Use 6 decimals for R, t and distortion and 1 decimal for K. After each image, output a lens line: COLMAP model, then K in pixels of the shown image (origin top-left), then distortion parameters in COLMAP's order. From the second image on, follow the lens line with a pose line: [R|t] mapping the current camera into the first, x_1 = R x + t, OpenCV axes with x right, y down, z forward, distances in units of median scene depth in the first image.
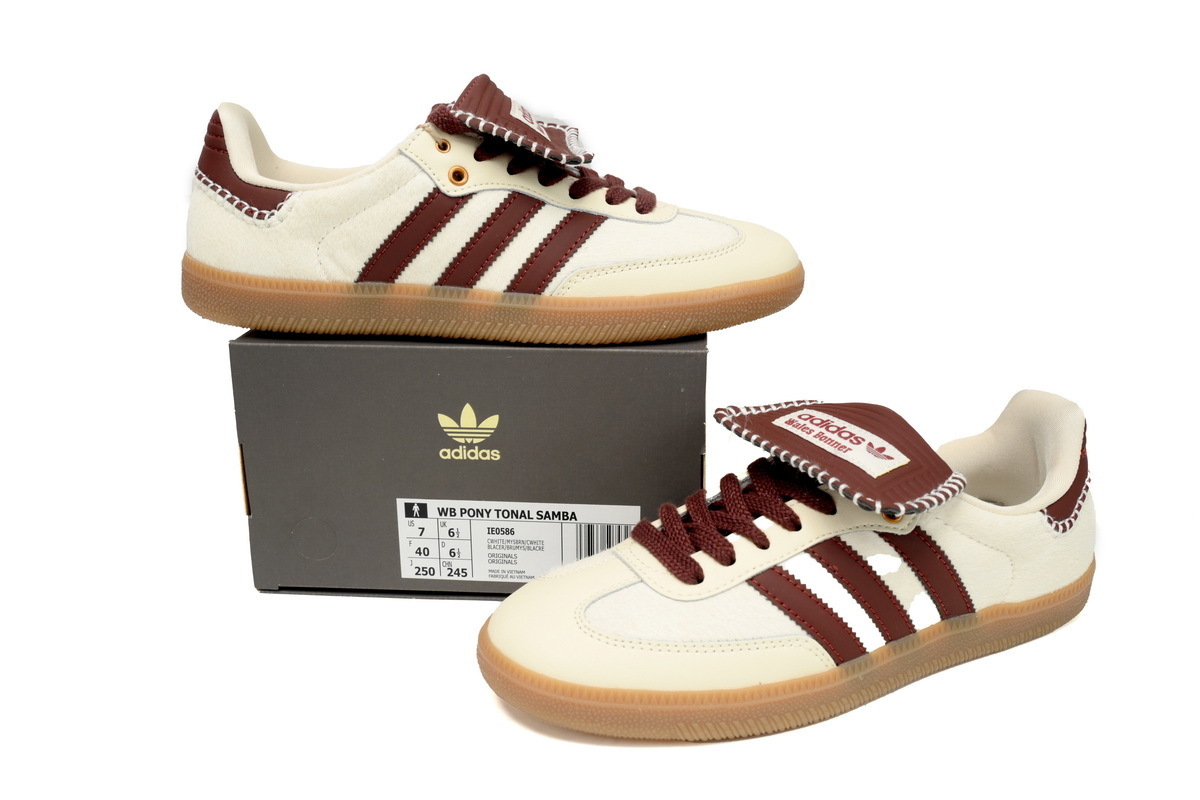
lens RADIAL K [[1164.9, 0, 600.0], [0, 1164.9, 400.0], [0, 0, 1]] dist [-0.005983, -0.011263]
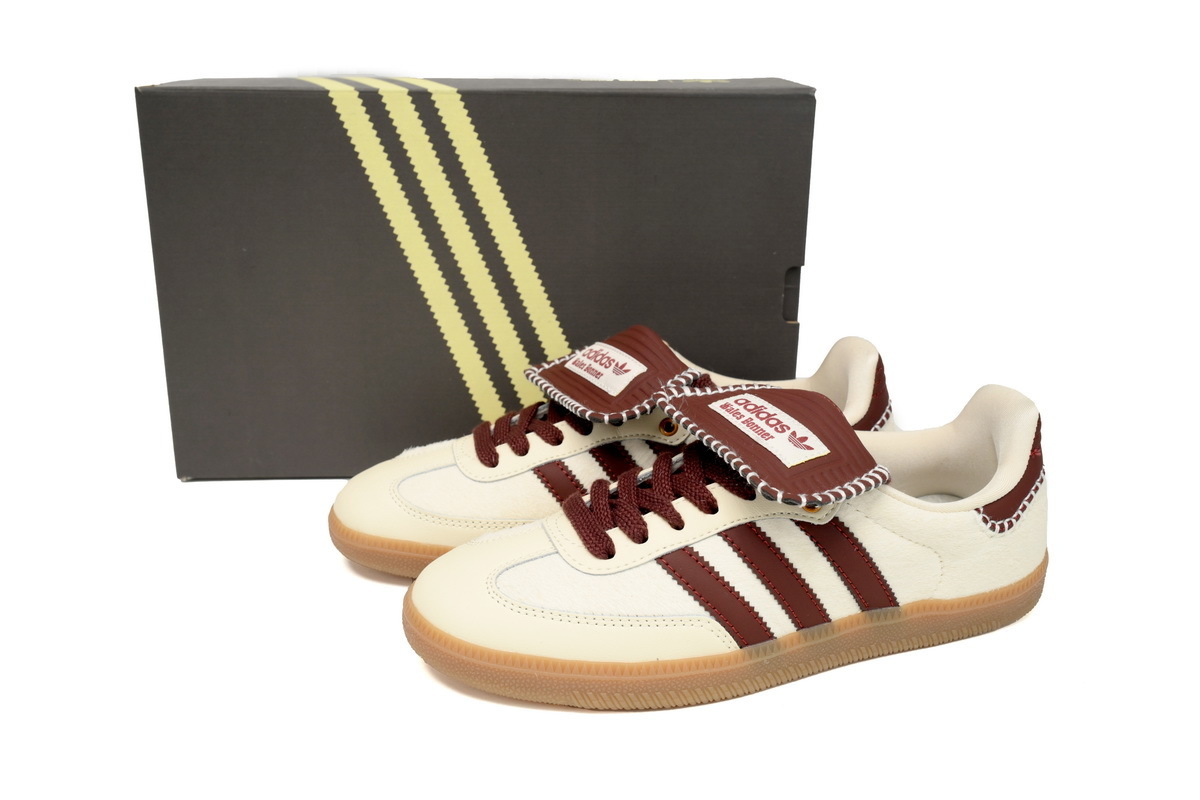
lens RADIAL K [[1164.9, 0, 600.0], [0, 1164.9, 400.0], [0, 0, 1]] dist [-0.005983, -0.011263]
pose [[0.991407, 0.054661, -0.118842, 0.186526], [-0.050017, 0.997877, 0.041720, -0.024649], [0.120870, -0.035417, 0.992036, -0.019371]]
